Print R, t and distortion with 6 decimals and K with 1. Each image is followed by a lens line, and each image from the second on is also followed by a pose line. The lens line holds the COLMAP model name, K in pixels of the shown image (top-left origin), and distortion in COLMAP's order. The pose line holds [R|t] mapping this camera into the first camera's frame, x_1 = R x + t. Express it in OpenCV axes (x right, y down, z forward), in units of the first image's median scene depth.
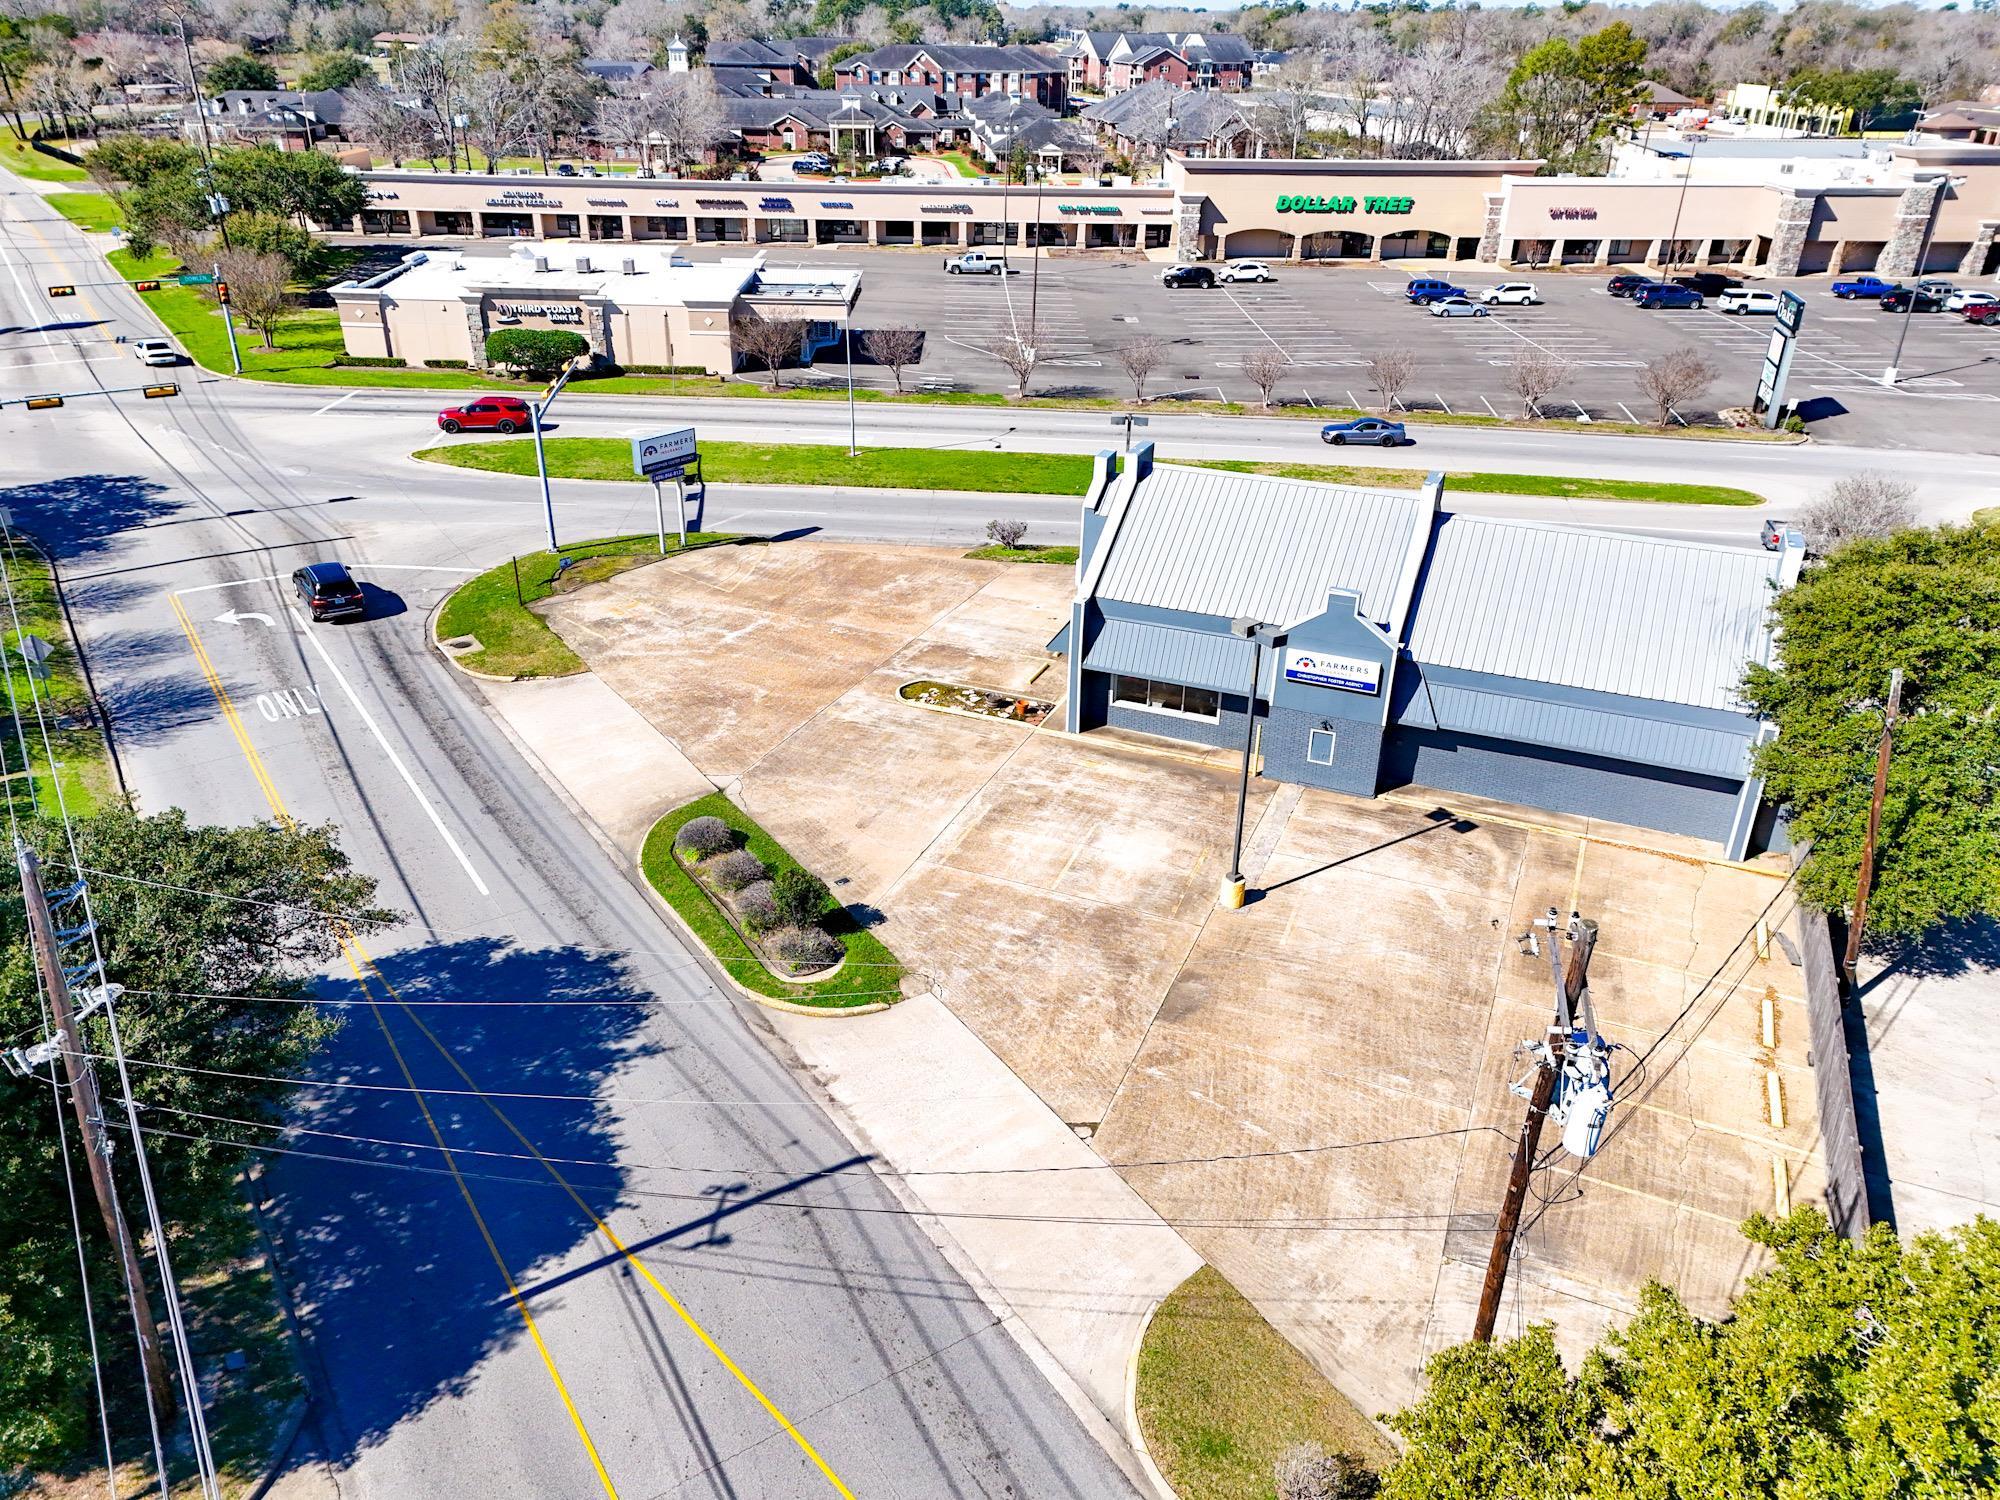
lens RADIAL K [[1455.2, 0, 998.8], [0, 1455.2, 752.9], [0, 0, 1]] dist [0.068815, -0.054325]
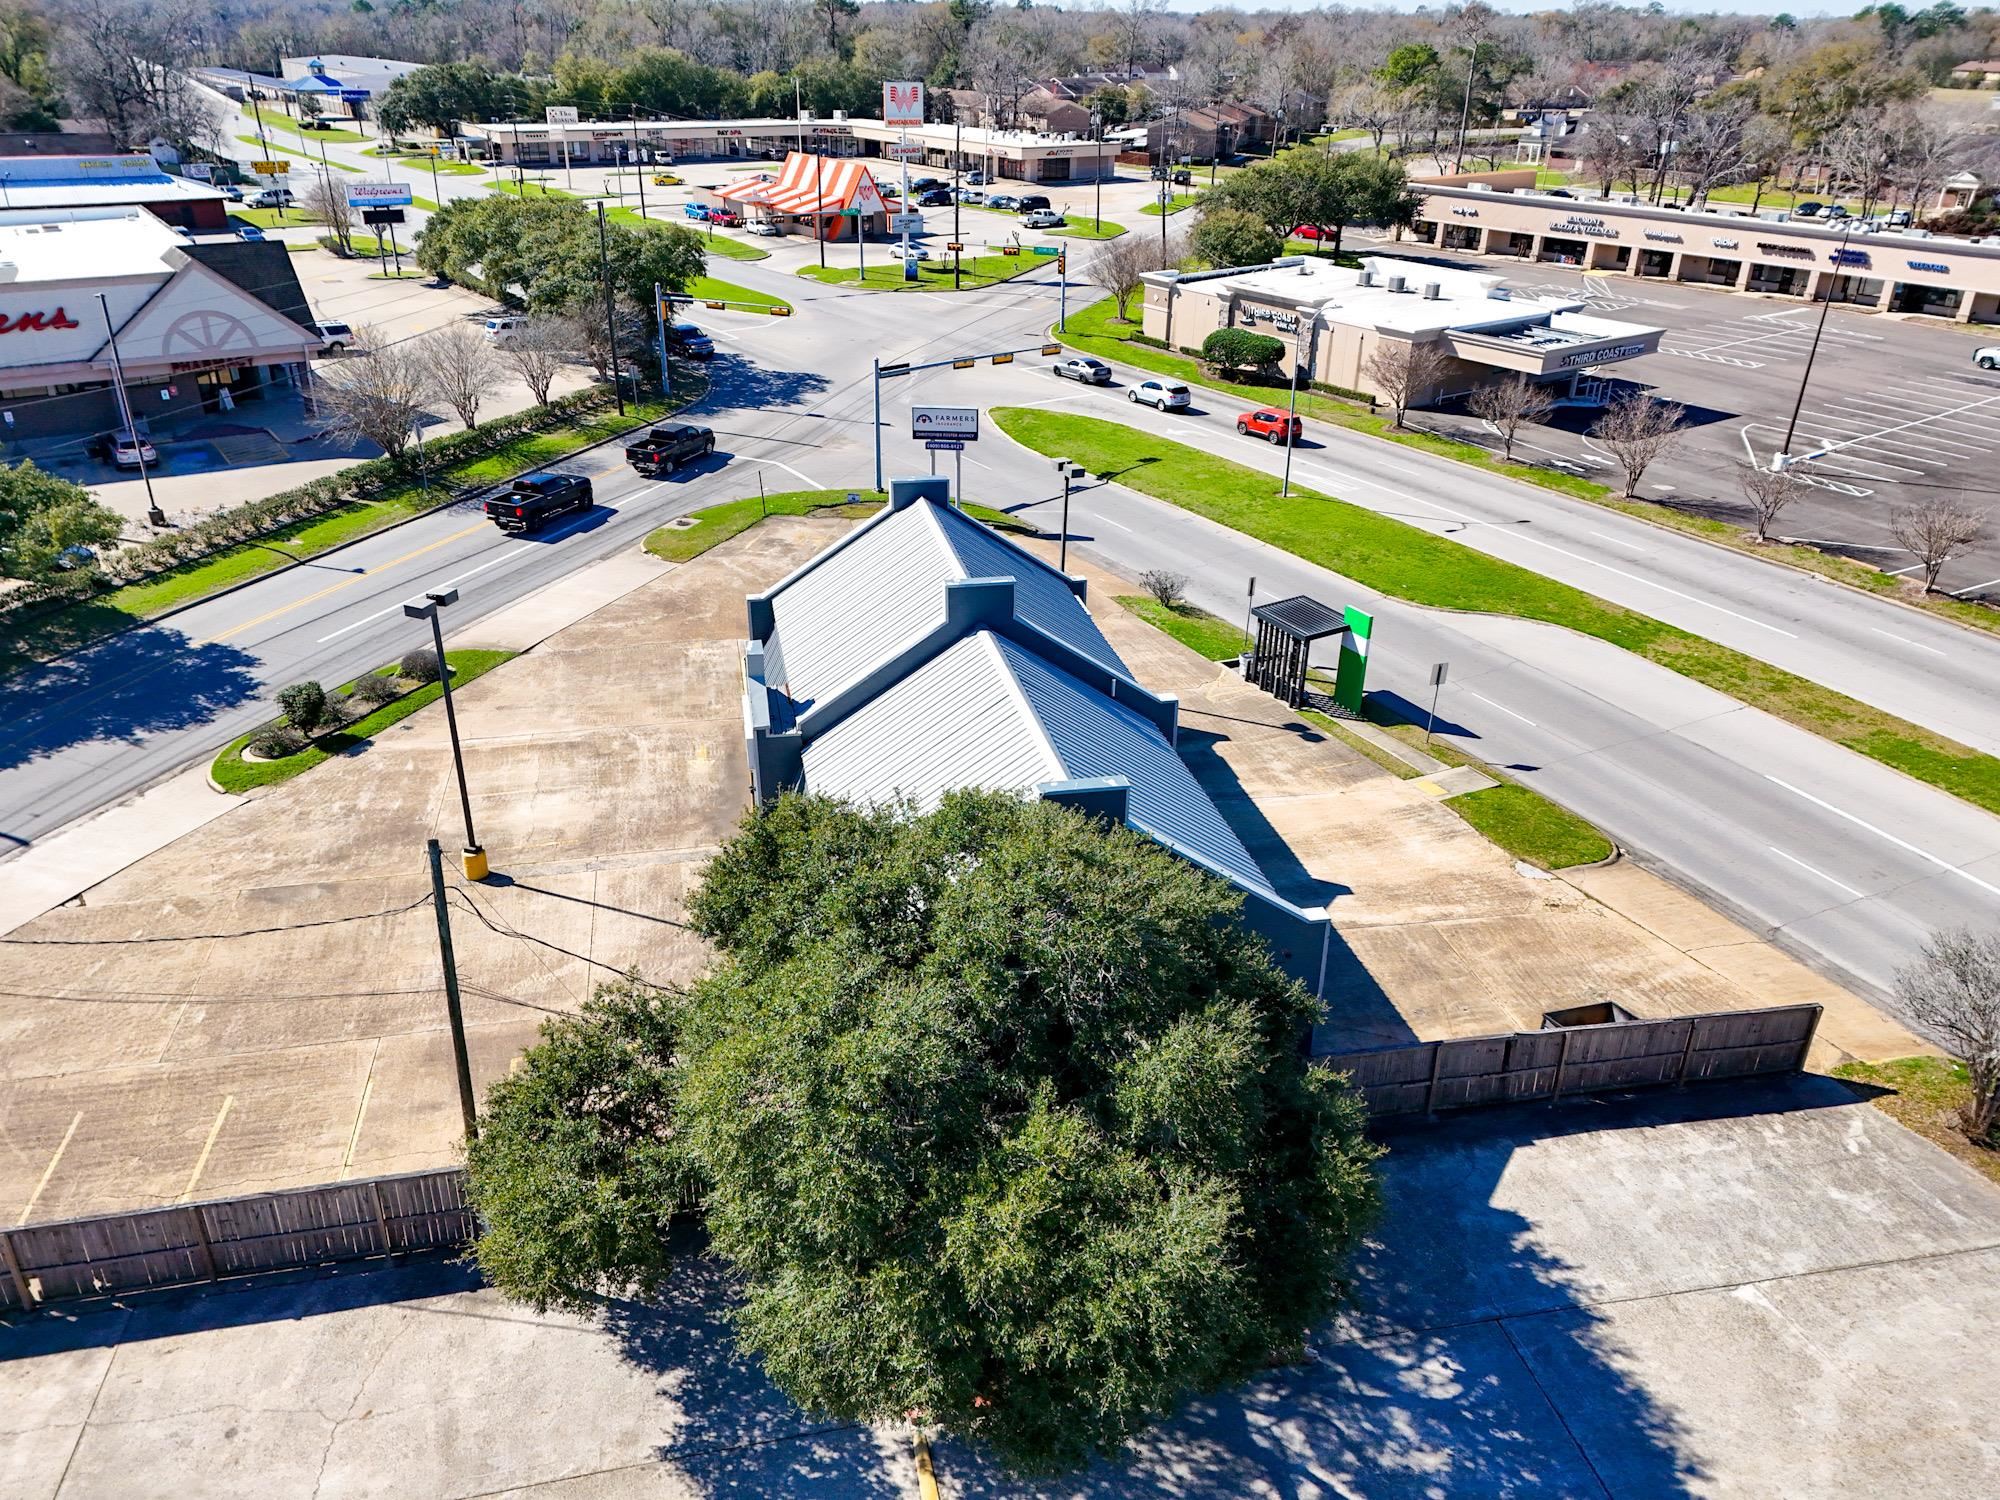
lens RADIAL K [[1455.2, 0, 998.8], [0, 1455.2, 752.9], [0, 0, 1]] dist [0.068815, -0.054325]
pose [[0.569700, 0.361312, -0.738170, 0.688085], [-0.374739, 0.913576, 0.157954, -0.171002], [0.731445, 0.186635, 0.655862, 0.371646]]
